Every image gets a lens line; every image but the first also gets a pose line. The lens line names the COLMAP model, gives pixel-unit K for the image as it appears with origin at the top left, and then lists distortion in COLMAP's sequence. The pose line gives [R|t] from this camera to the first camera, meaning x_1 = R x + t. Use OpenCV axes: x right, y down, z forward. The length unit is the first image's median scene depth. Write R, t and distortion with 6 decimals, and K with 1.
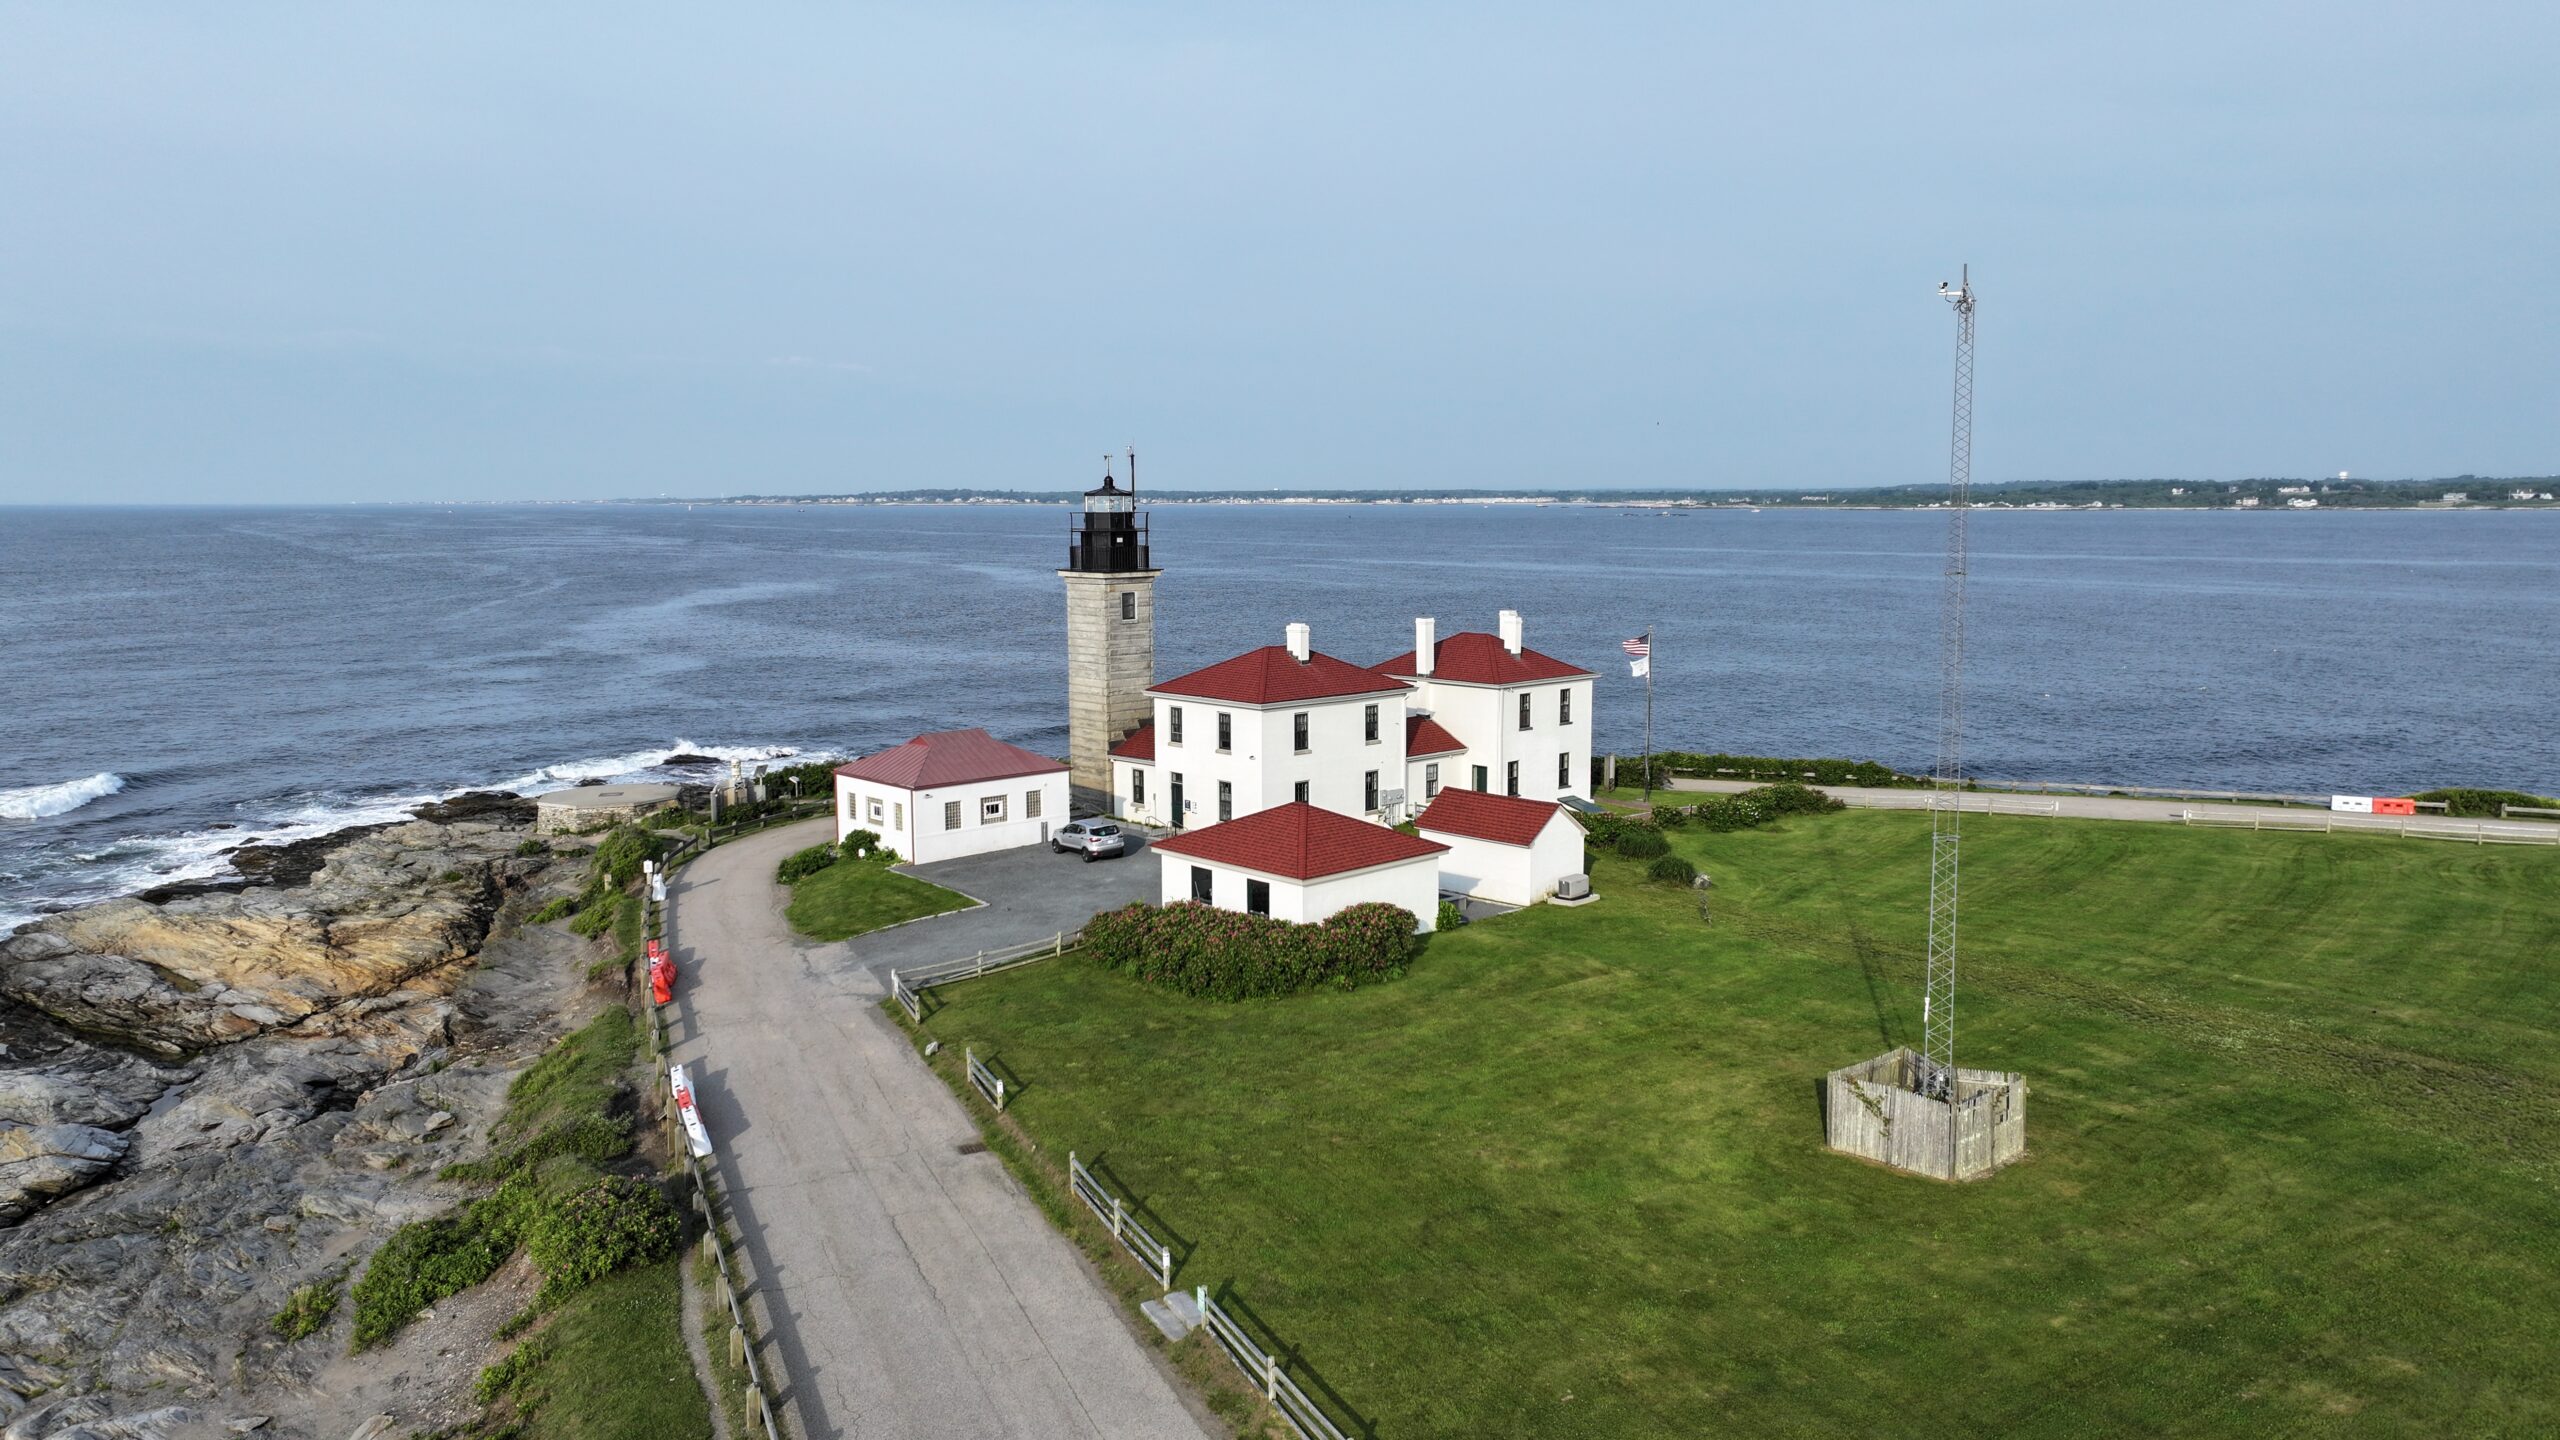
lens RADIAL K [[1792.8, 0, 1277.9], [0, 1792.8, 705.2], [0, 0, 1]] dist [0.002900, 0.001476]
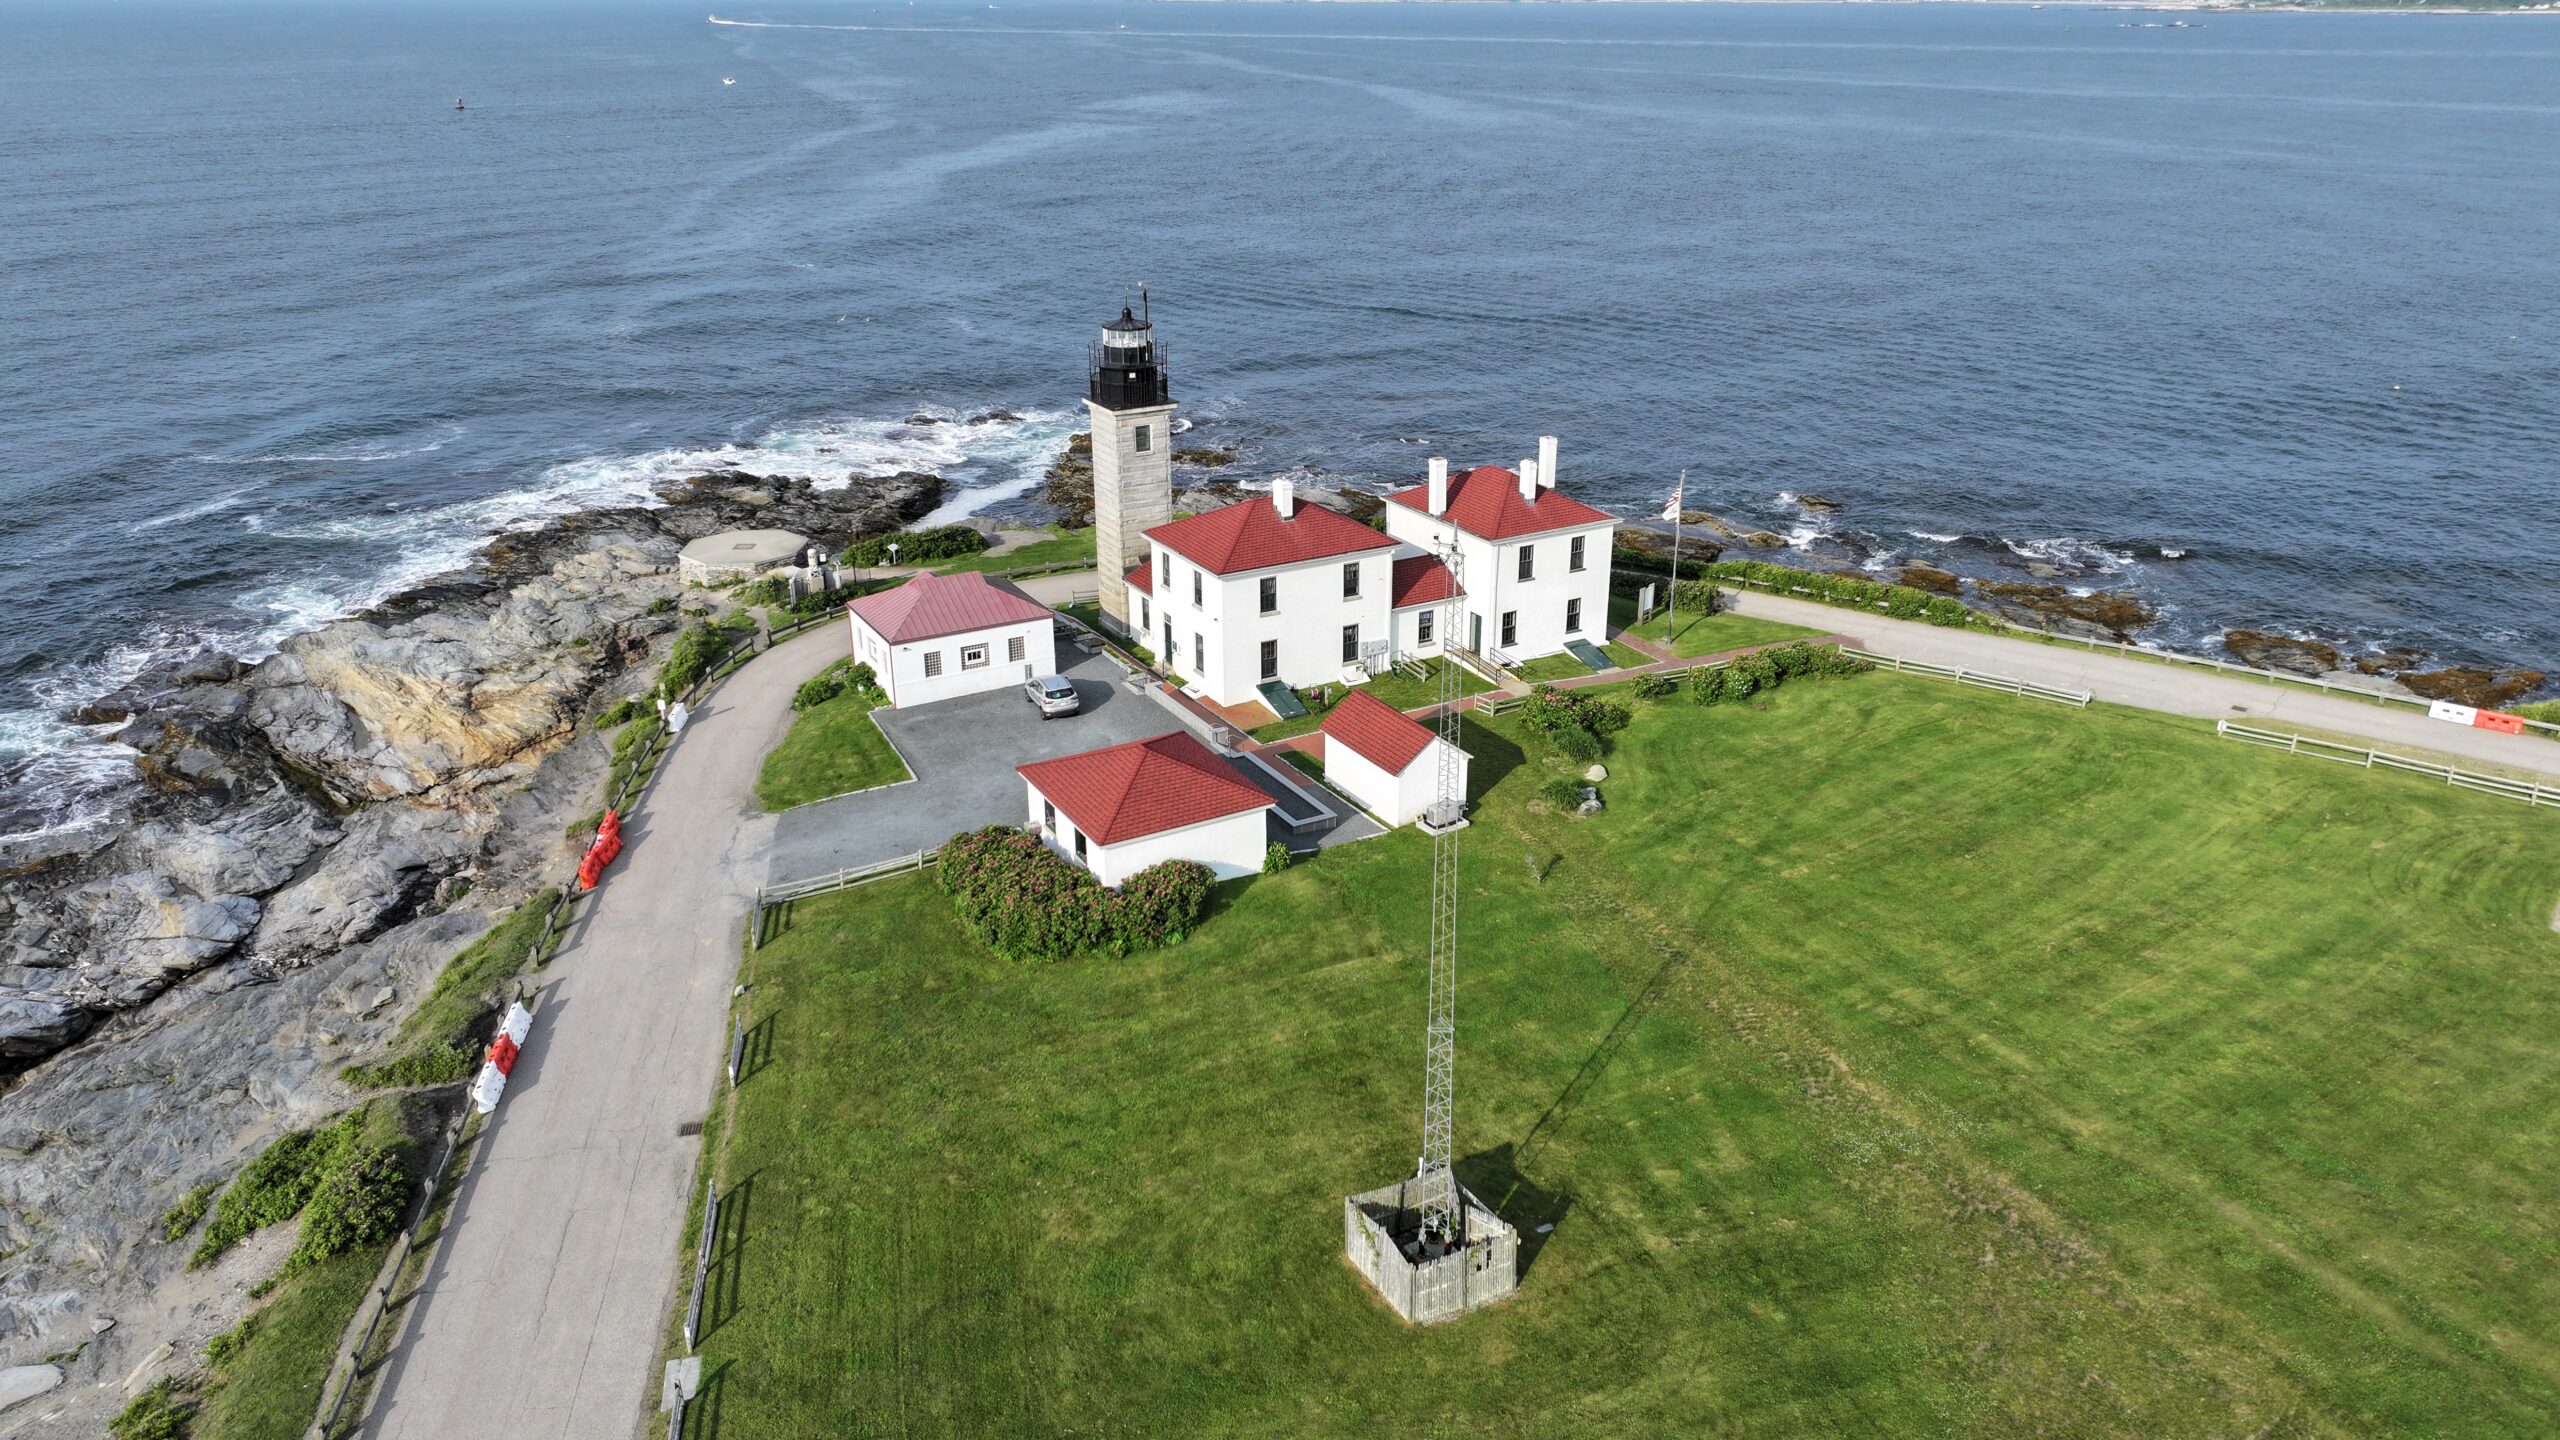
lens RADIAL K [[1792.8, 0, 1277.9], [0, 1792.8, 705.2], [0, 0, 1]] dist [0.002900, 0.001476]
pose [[0.972651, 0.086021, -0.215756, 0.256687], [-0.026924, 0.964387, 0.263121, -0.203758], [0.230706, -0.250116, 0.940328, 0.011705]]
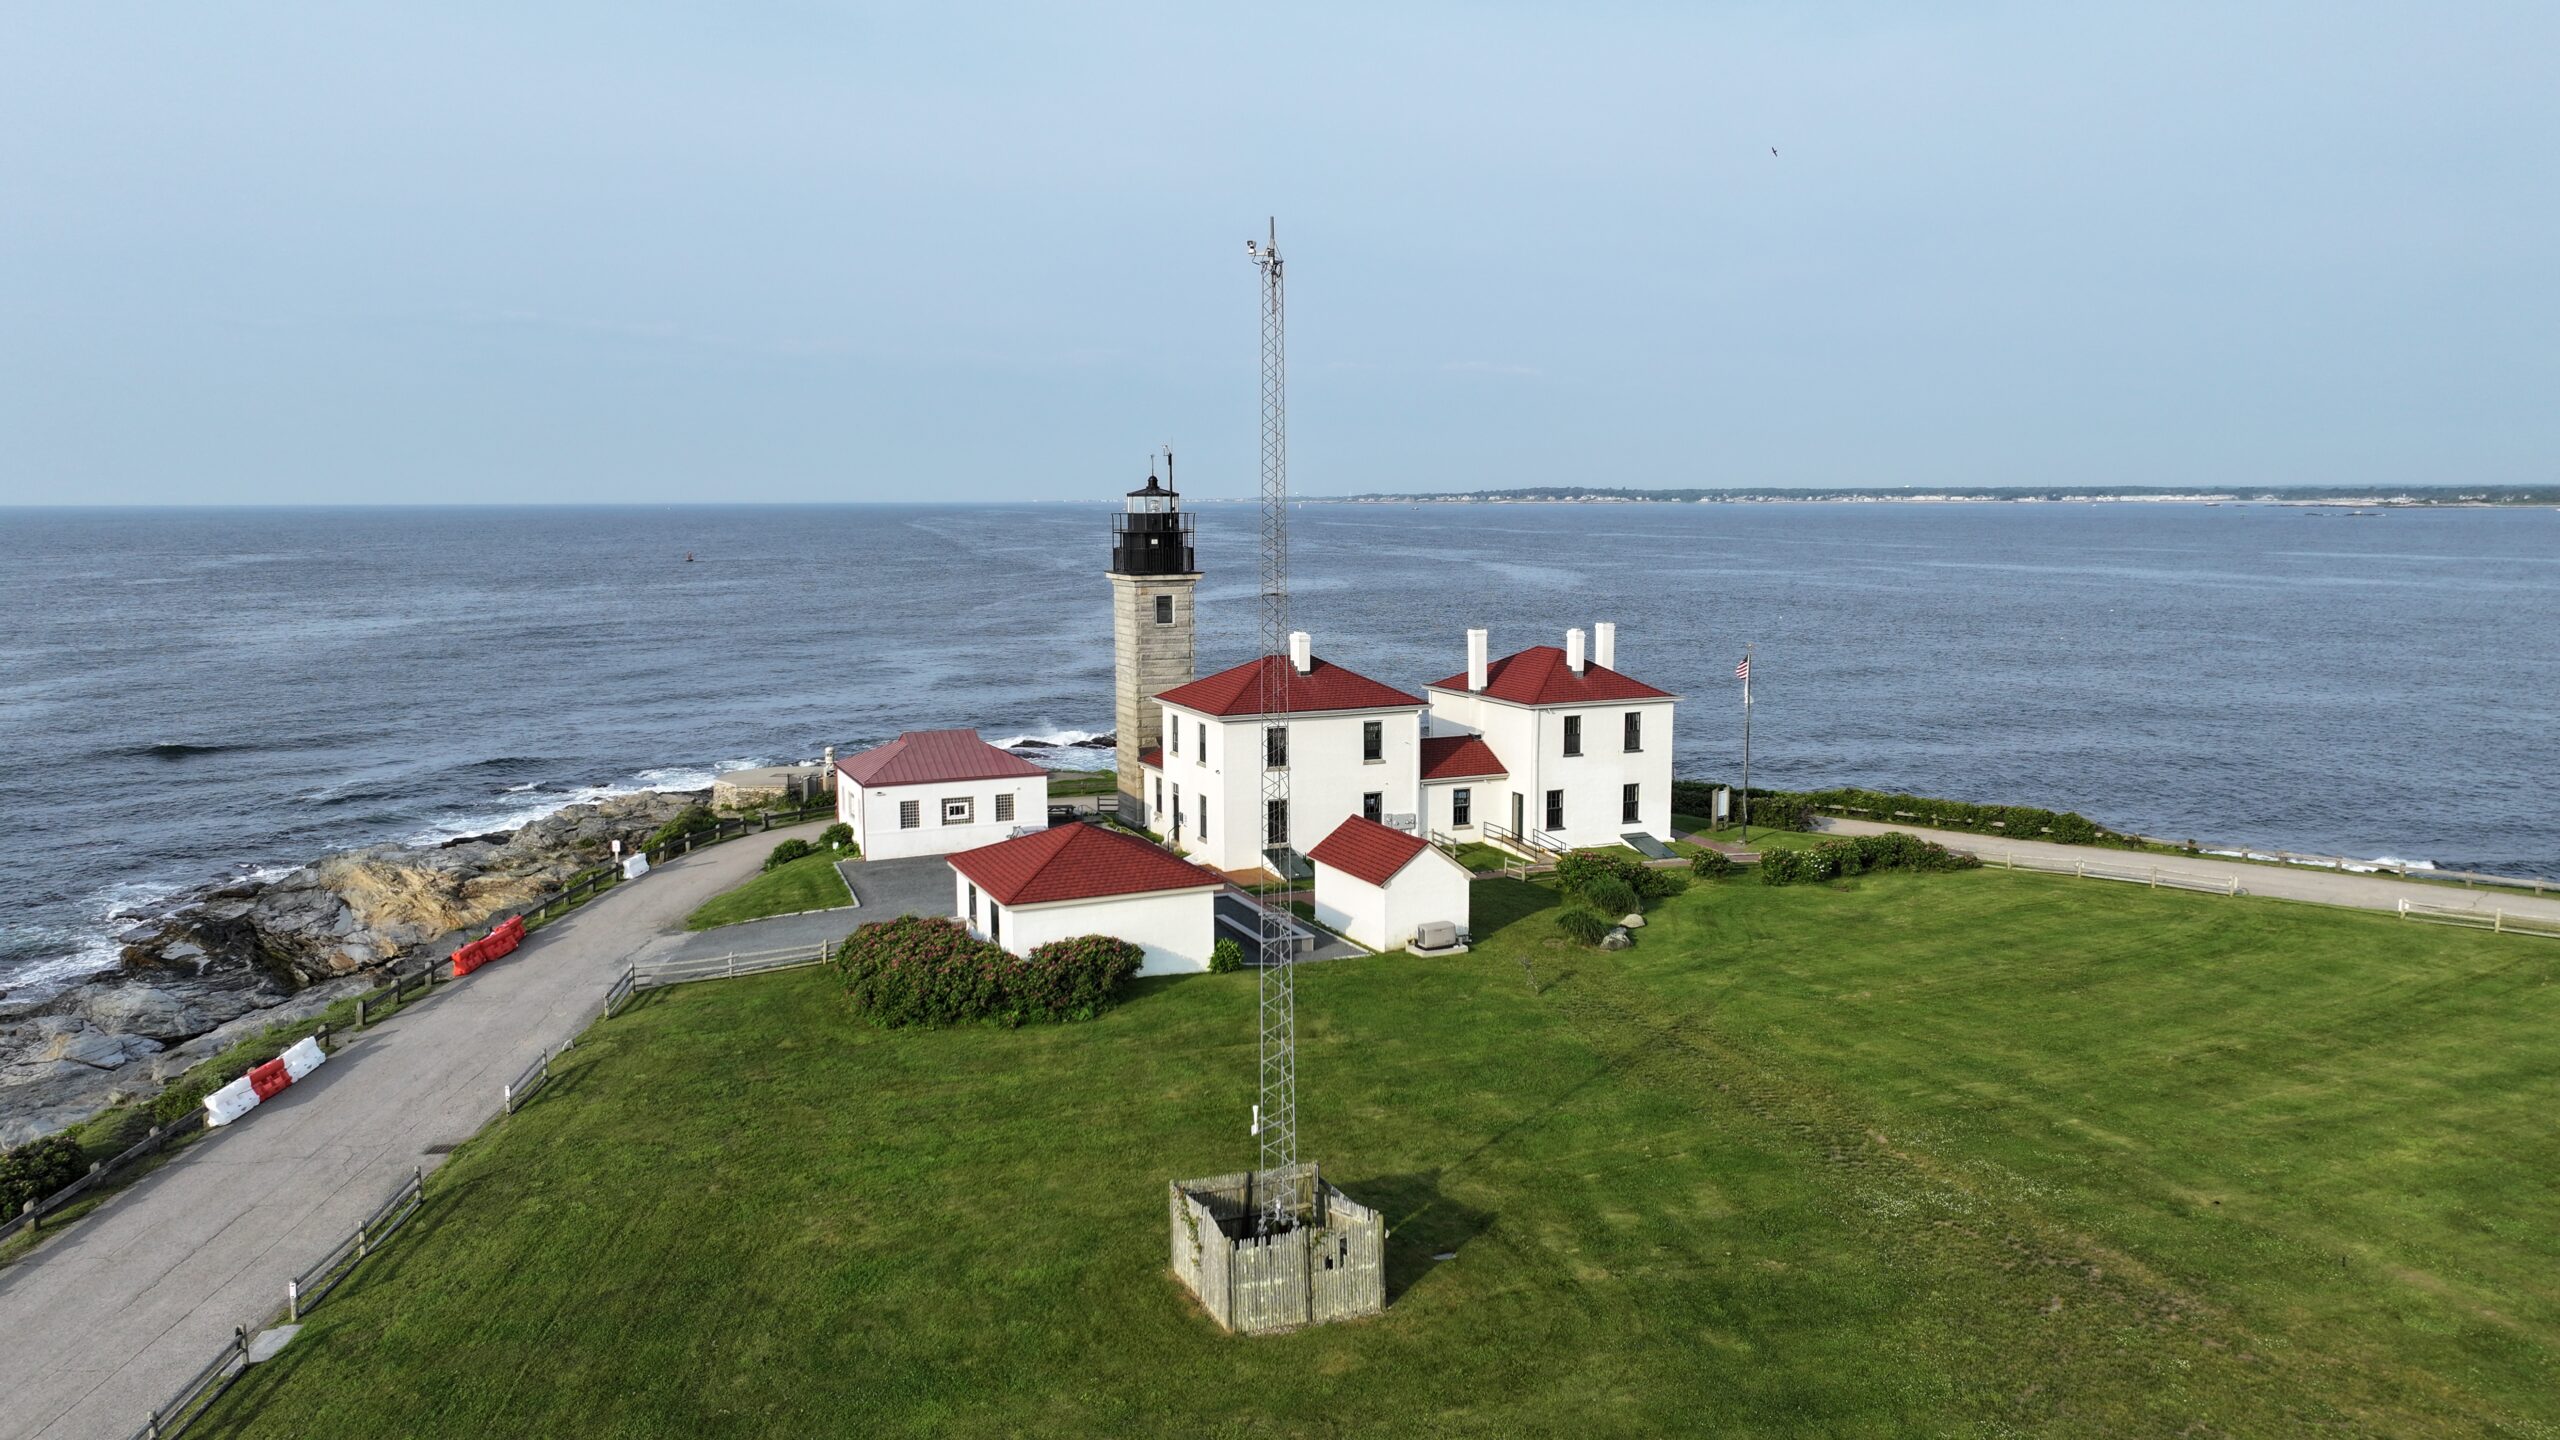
lens RADIAL K [[1789.1, 0, 1280.0], [0, 1789.1, 720.0], [0, 0, 1]] dist [-0.003716, 0.020291]
pose [[0.943868, 0.040793, -0.327793, 0.333766], [-0.037653, 0.999164, 0.015924, -0.014918], [0.328168, -0.002688, 0.944615, 0.118277]]
